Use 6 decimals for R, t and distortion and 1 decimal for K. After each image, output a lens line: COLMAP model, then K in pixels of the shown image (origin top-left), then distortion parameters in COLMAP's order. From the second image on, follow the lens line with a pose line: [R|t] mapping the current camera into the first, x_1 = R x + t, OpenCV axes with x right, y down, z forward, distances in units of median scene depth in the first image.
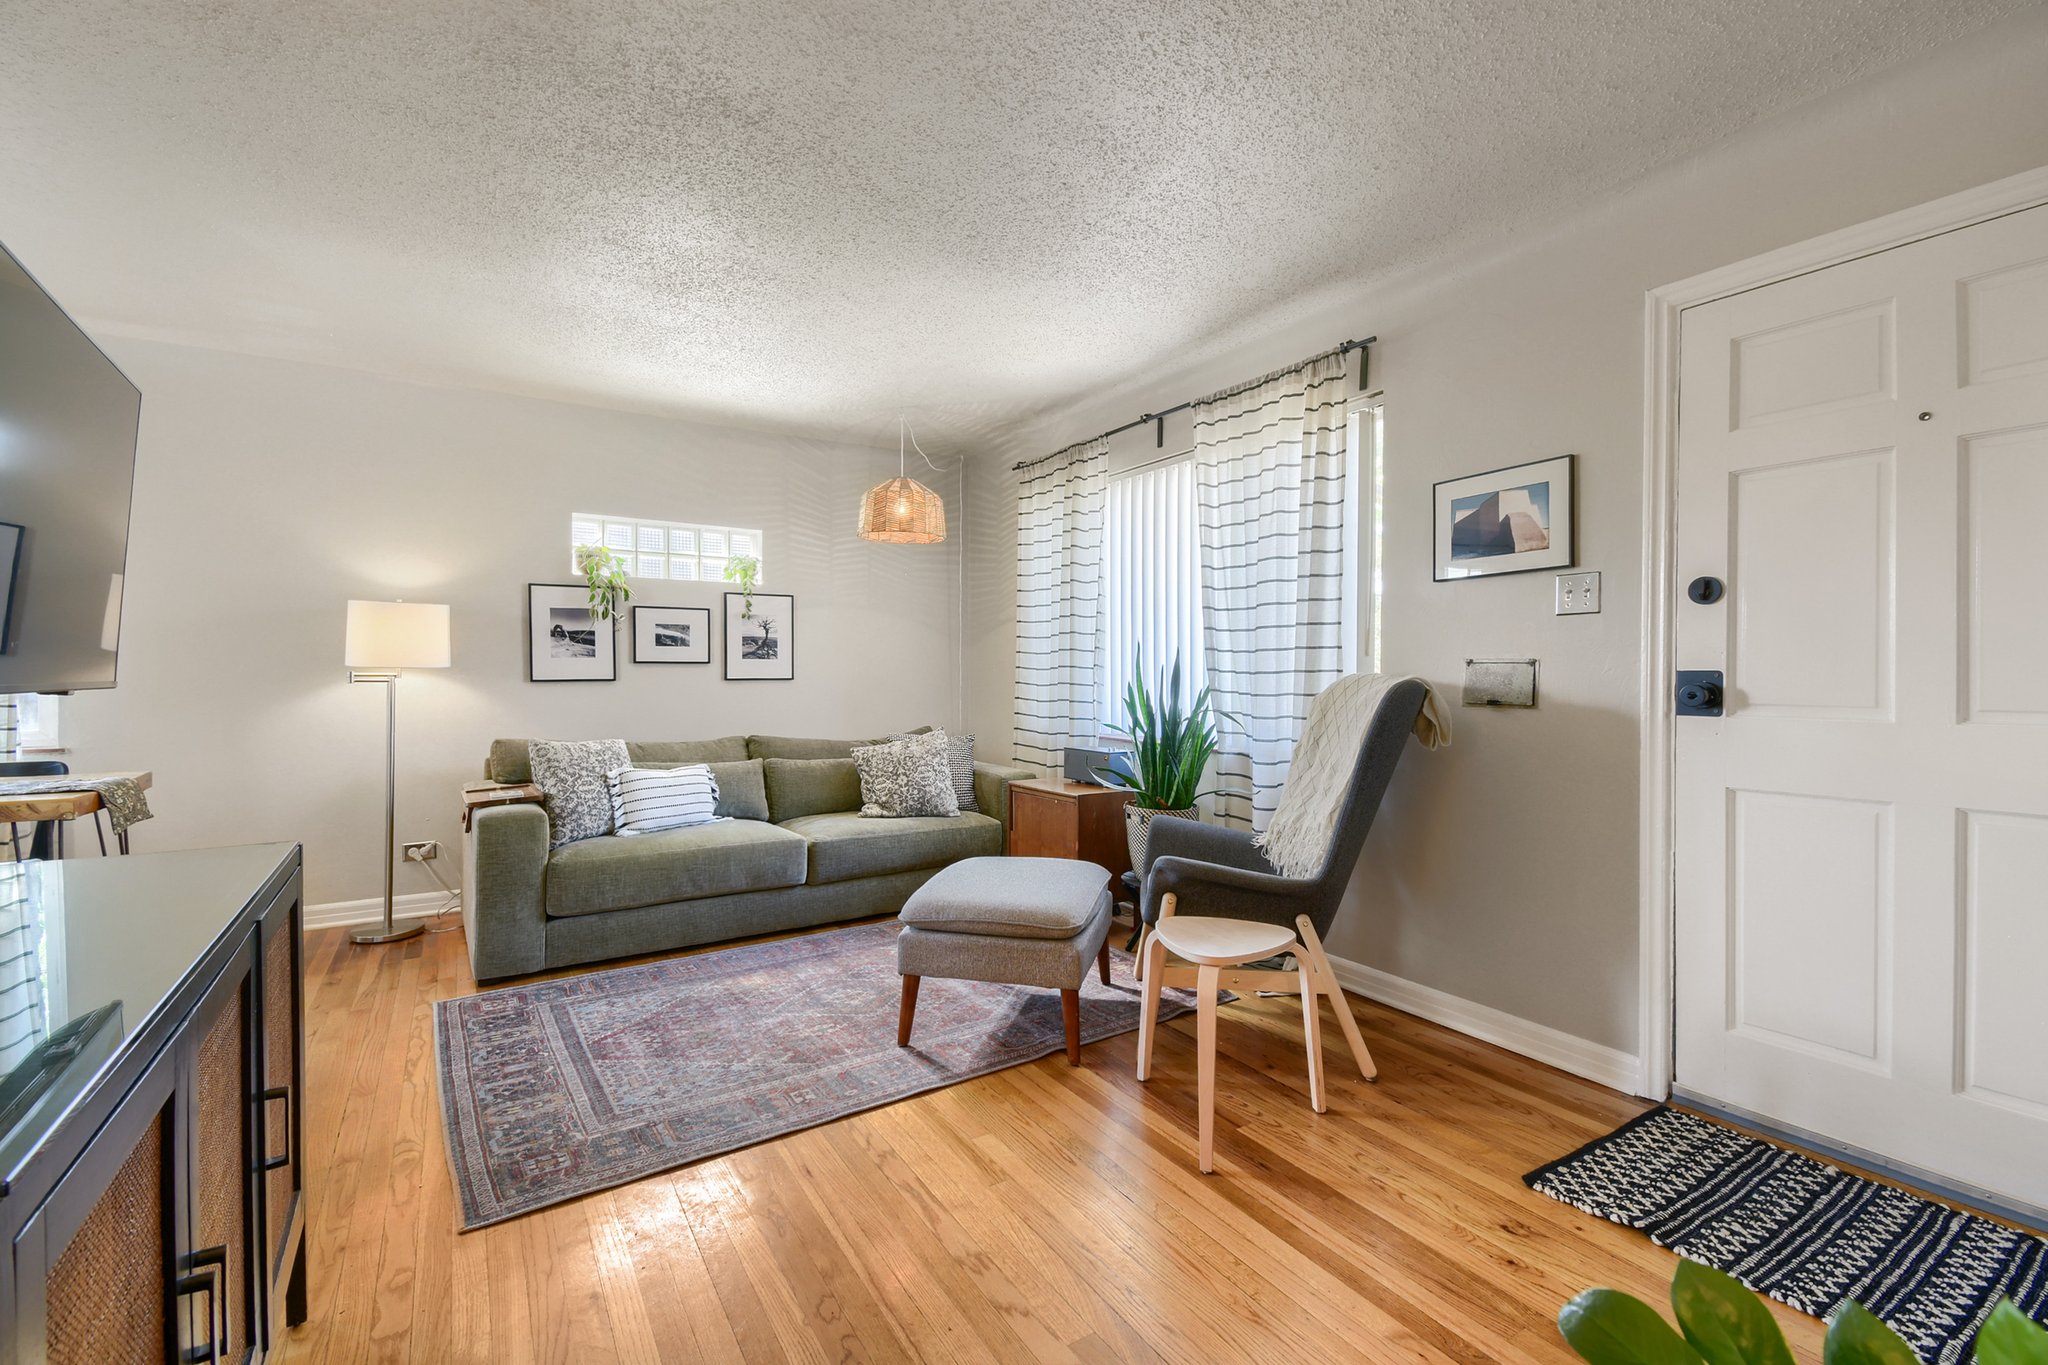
lens RADIAL K [[913.5, 0, 1037.8], [0, 913.5, 687.6], [0, 0, 1]] dist [0.017898, -0.003268]
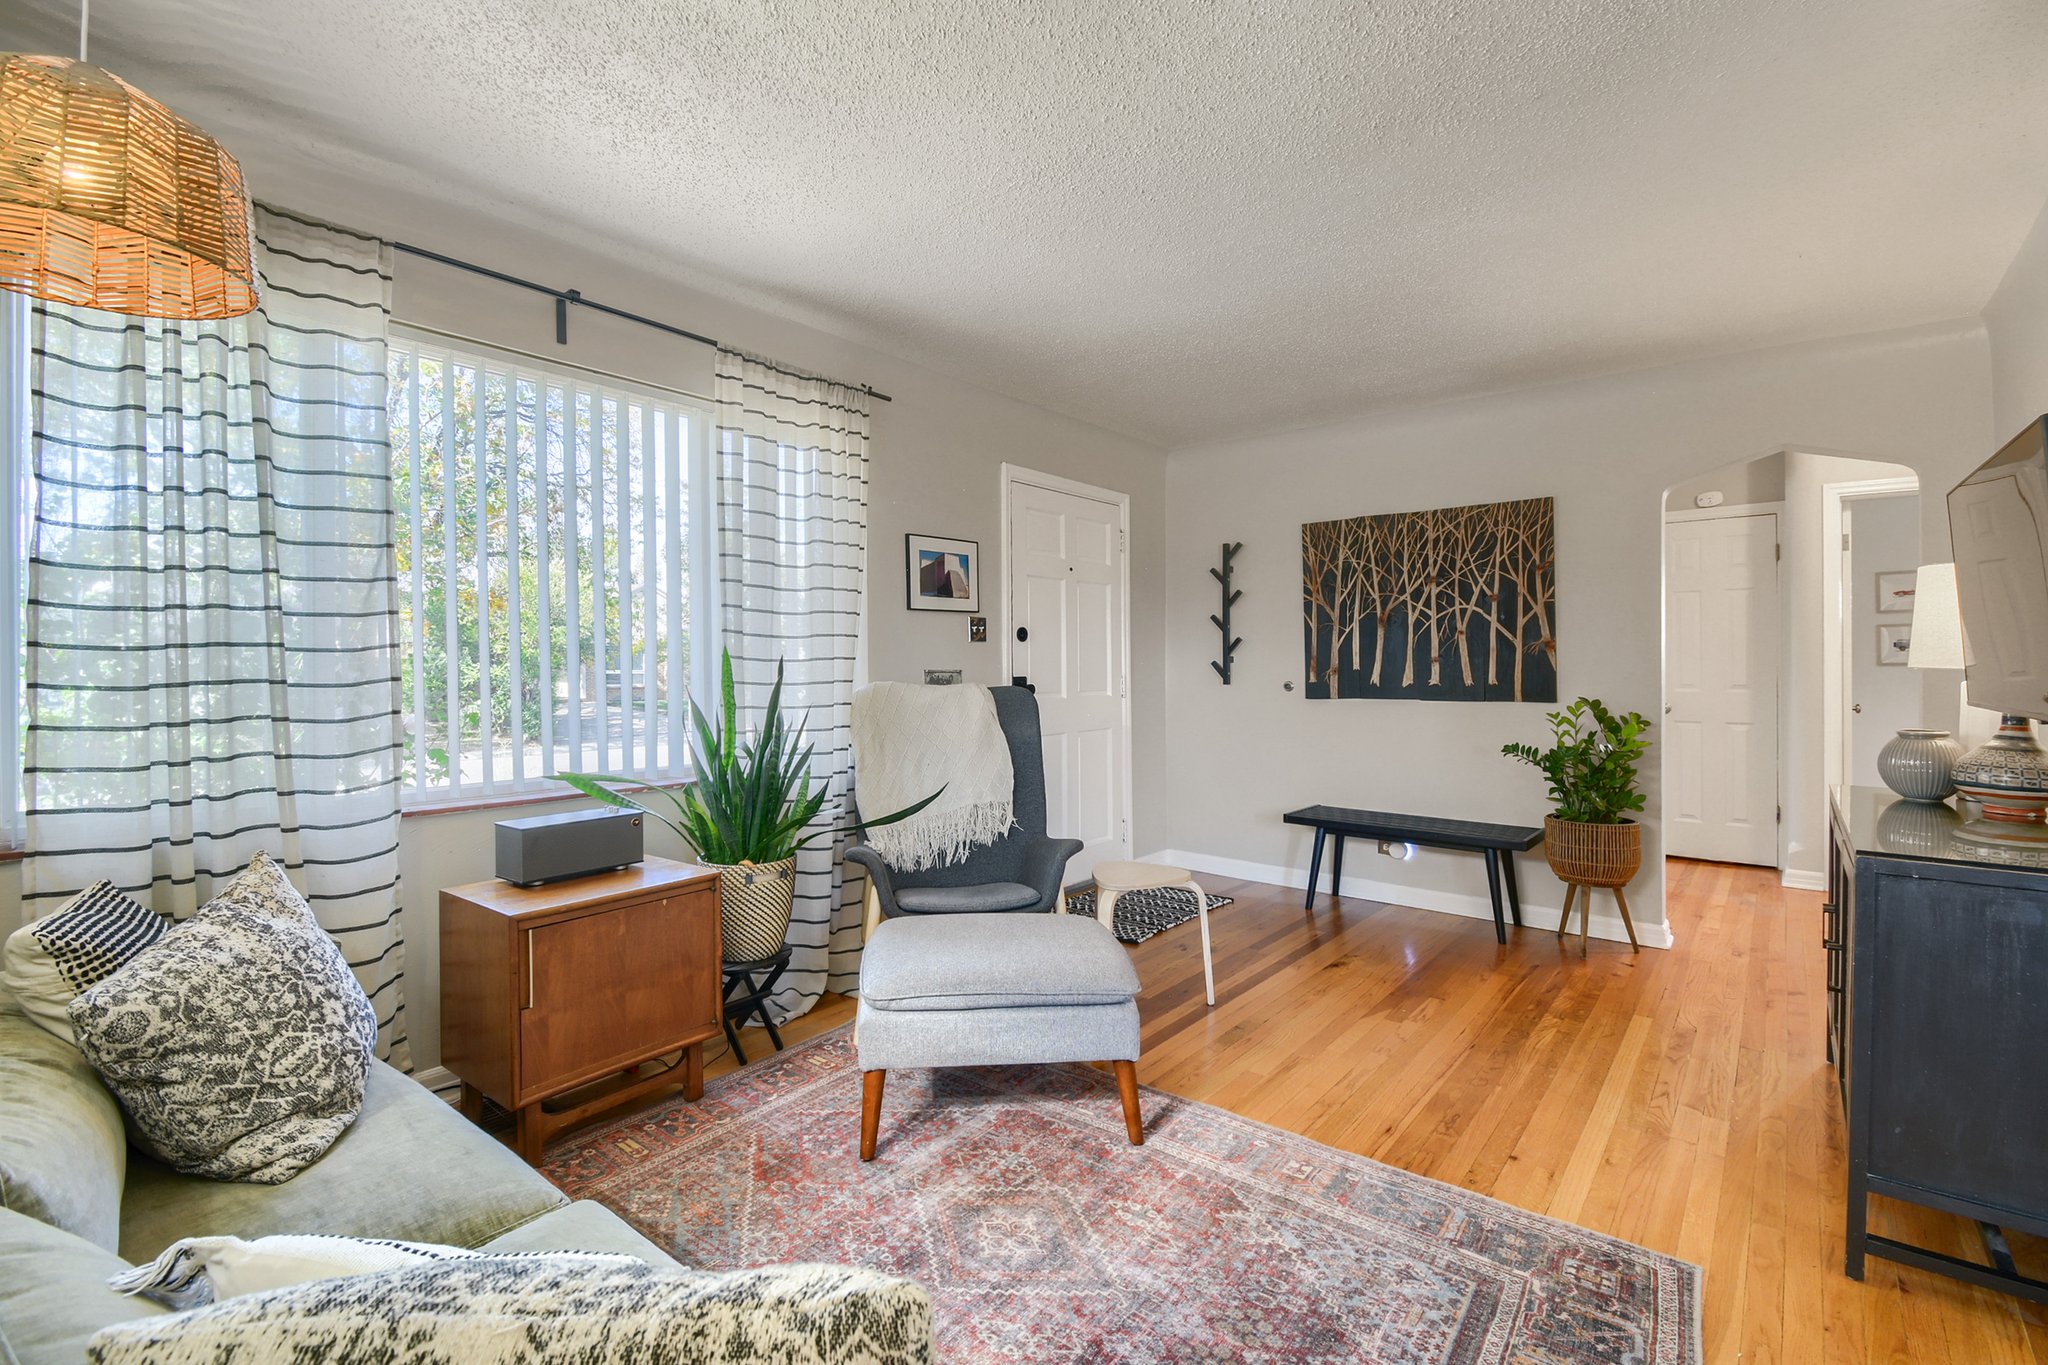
lens RADIAL K [[913.5, 0, 1040.0], [0, 913.5, 656.0], [0, 0, 1]] dist [0.017898, -0.003268]
pose [[-0.321642, 0.001285, 0.946860, -0.674332], [0.010713, 0.999940, 0.002282, -0.041333], [-0.946801, 0.010877, -0.321637, 0.998580]]
